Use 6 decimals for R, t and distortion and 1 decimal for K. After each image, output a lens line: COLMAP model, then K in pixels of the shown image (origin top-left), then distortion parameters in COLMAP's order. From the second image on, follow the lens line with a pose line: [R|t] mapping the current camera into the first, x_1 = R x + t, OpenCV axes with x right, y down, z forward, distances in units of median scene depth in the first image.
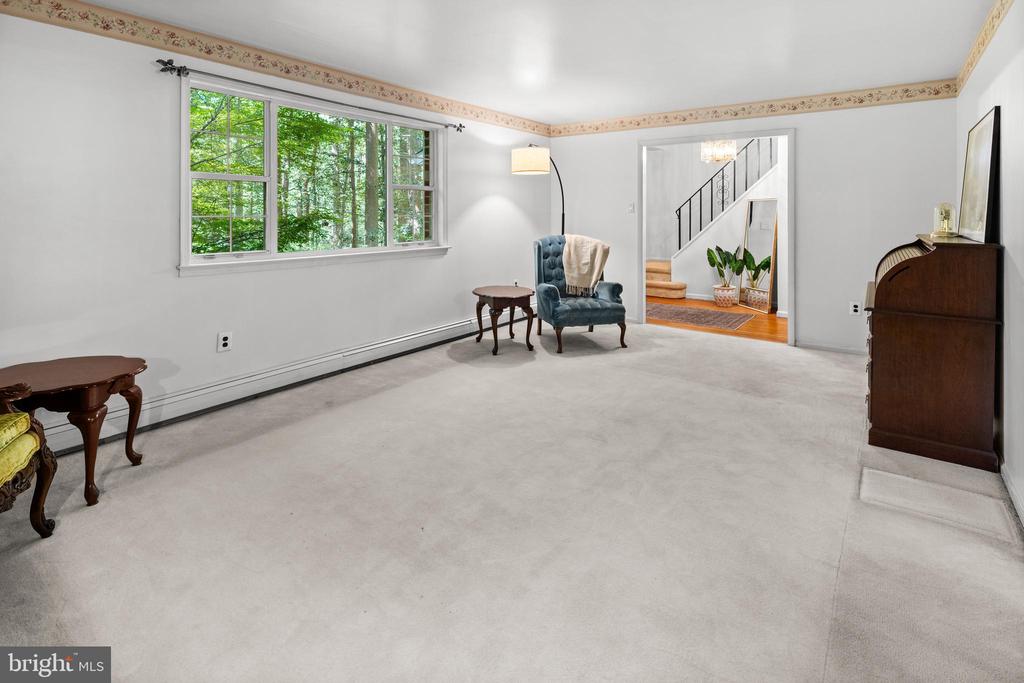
lens RADIAL K [[479.8, 0, 529.0], [0, 479.8, 297.9], [0, 0, 1]] dist [-0.030943, -0.000093]
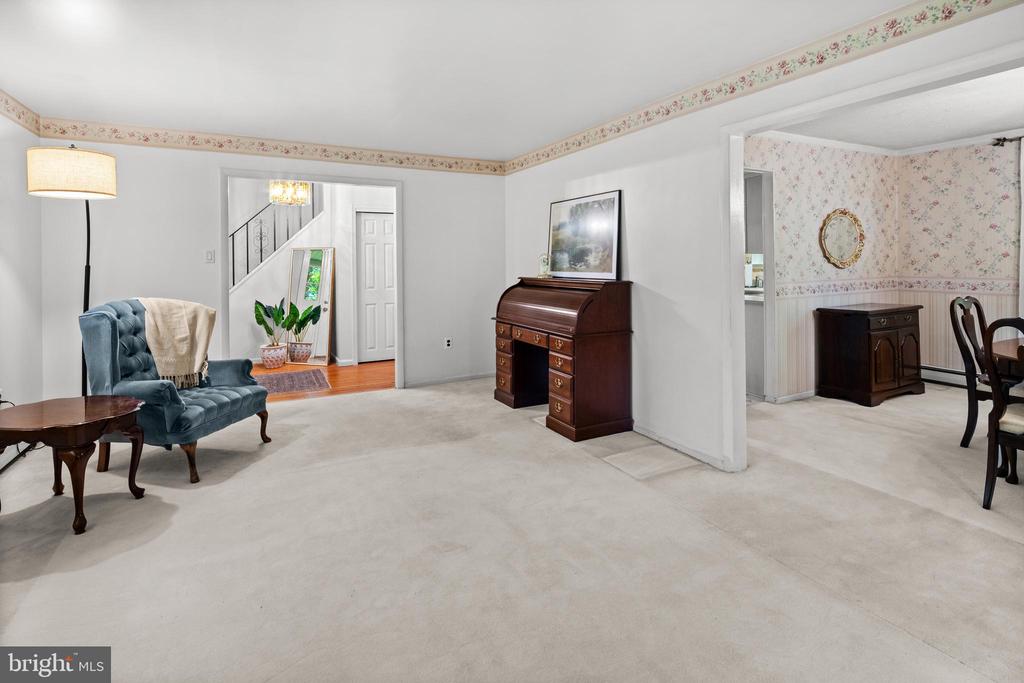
lens RADIAL K [[508.3, 0, 517.9], [0, 508.3, 316.2], [0, 0, 1]] dist [0.000849, -0.000701]
pose [[0.433394, -0.102468, 0.895360, -0.312259], [0.158970, 0.986628, 0.035964, -0.054939], [-0.887073, 0.126749, 0.443888, 0.267082]]
